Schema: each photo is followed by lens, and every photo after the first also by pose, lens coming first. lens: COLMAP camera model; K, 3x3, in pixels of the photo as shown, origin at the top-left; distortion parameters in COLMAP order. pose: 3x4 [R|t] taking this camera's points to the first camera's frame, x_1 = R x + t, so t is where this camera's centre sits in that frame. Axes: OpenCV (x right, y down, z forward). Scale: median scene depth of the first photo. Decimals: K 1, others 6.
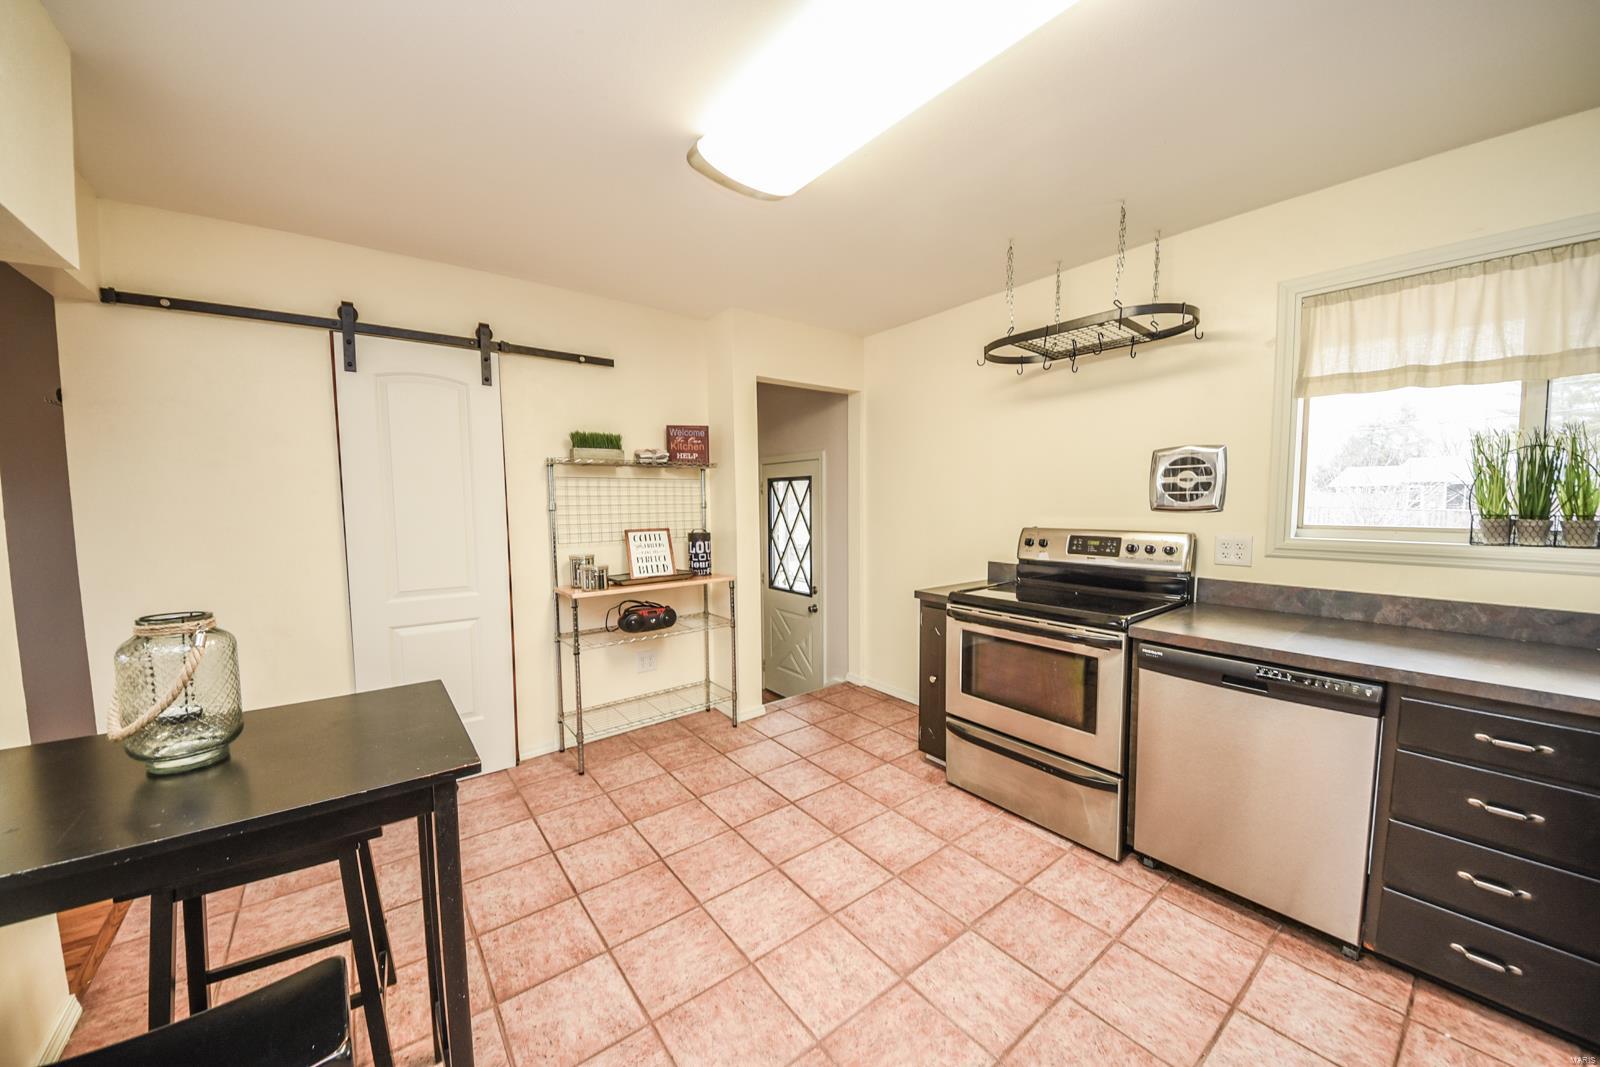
lens RADIAL K [[576.3, 0, 779.4], [0, 576.3, 546.3], [0, 0, 1]] dist [0.002764, -0.005558]
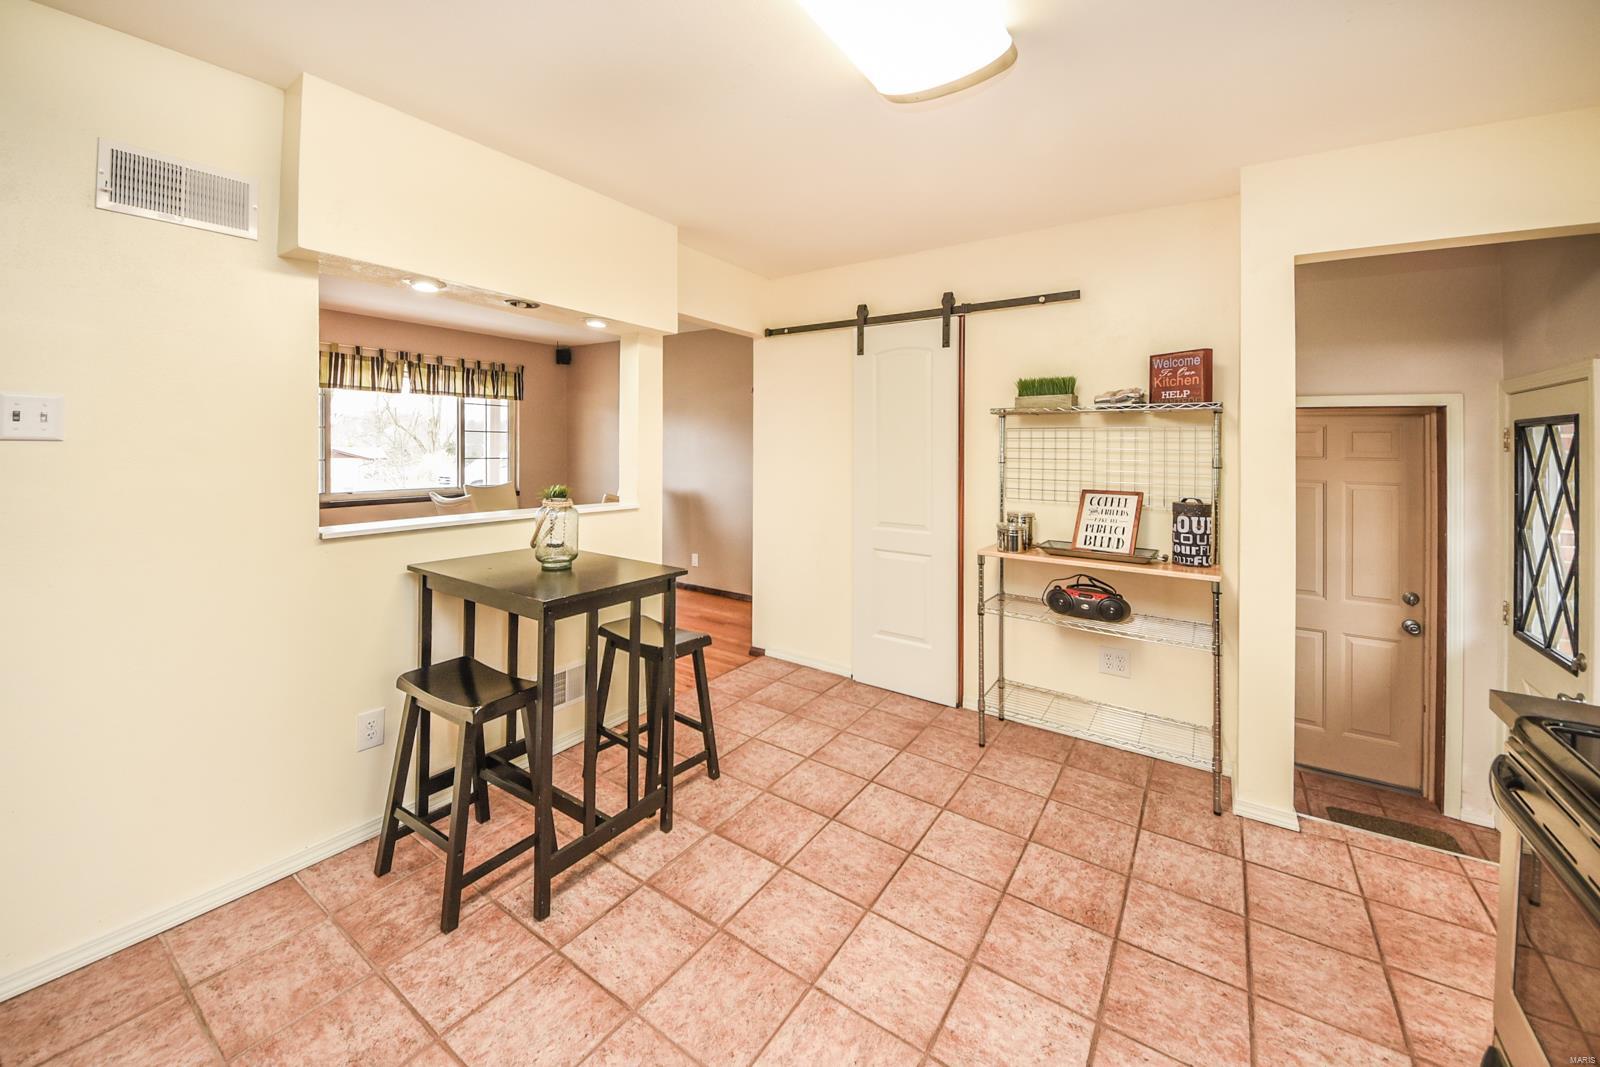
lens RADIAL K [[576.3, 0, 764.3], [0, 576.3, 456.9], [0, 0, 1]] dist [0.002764, -0.005558]
pose [[0.302242, 0.034049, -0.952623, 0.404495], [-0.093377, 0.995613, 0.005960, -0.040200], [0.948647, 0.087152, 0.304095, 0.329594]]
